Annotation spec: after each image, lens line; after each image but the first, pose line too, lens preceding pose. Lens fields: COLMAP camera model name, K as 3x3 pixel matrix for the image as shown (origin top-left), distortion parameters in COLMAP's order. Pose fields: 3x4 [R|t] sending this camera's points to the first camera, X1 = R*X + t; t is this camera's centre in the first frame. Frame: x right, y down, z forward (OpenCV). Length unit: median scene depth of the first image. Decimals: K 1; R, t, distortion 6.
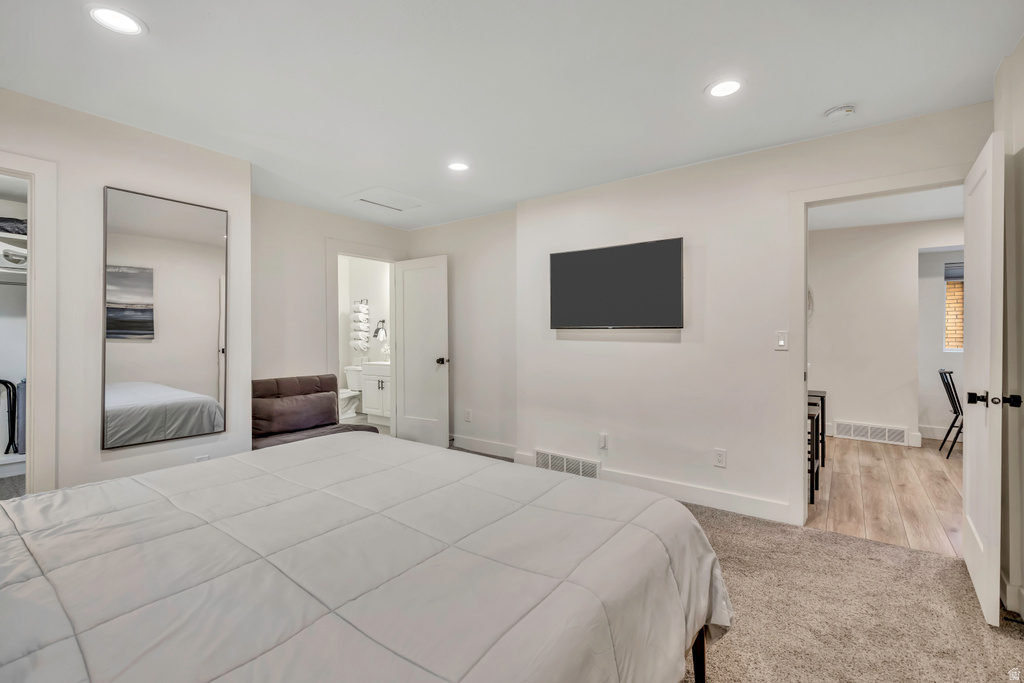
lens RADIAL K [[448.3, 0, 512.3], [0, 448.3, 331.6], [0, 0, 1]] dist [-0.001282, 0.000248]
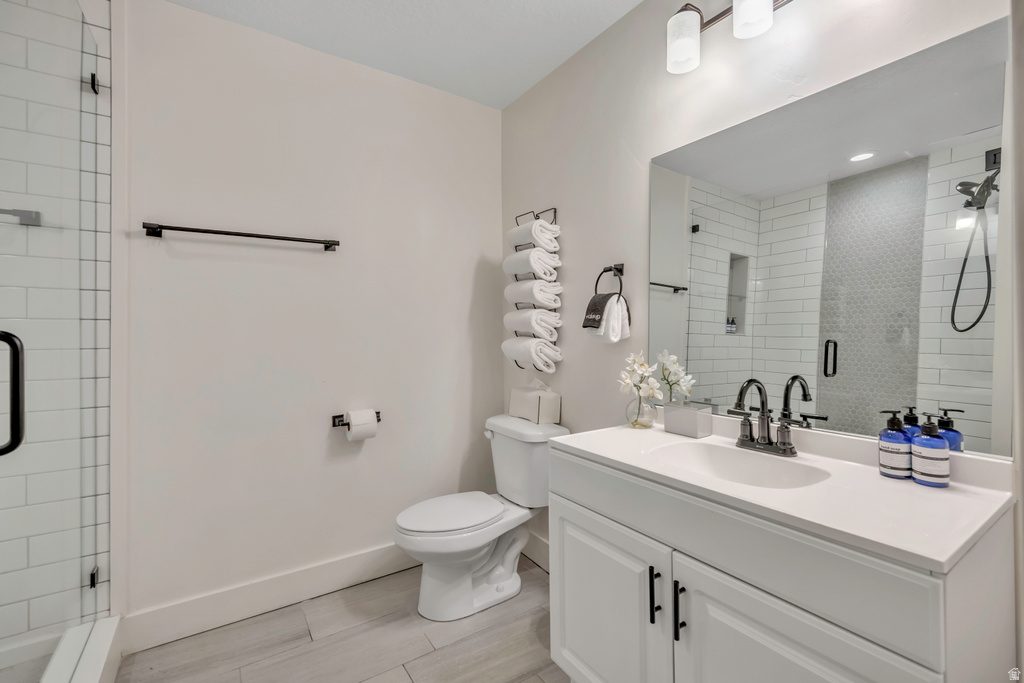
lens RADIAL K [[448.3, 0, 512.3], [0, 448.3, 331.6], [0, 0, 1]] dist [-0.001282, 0.000248]
pose [[0.946291, 0.008329, -0.323208, -0.254586], [-0.005500, 0.999938, 0.009665, 0.011840], [0.323268, -0.007368, 0.946279, 0.705618]]
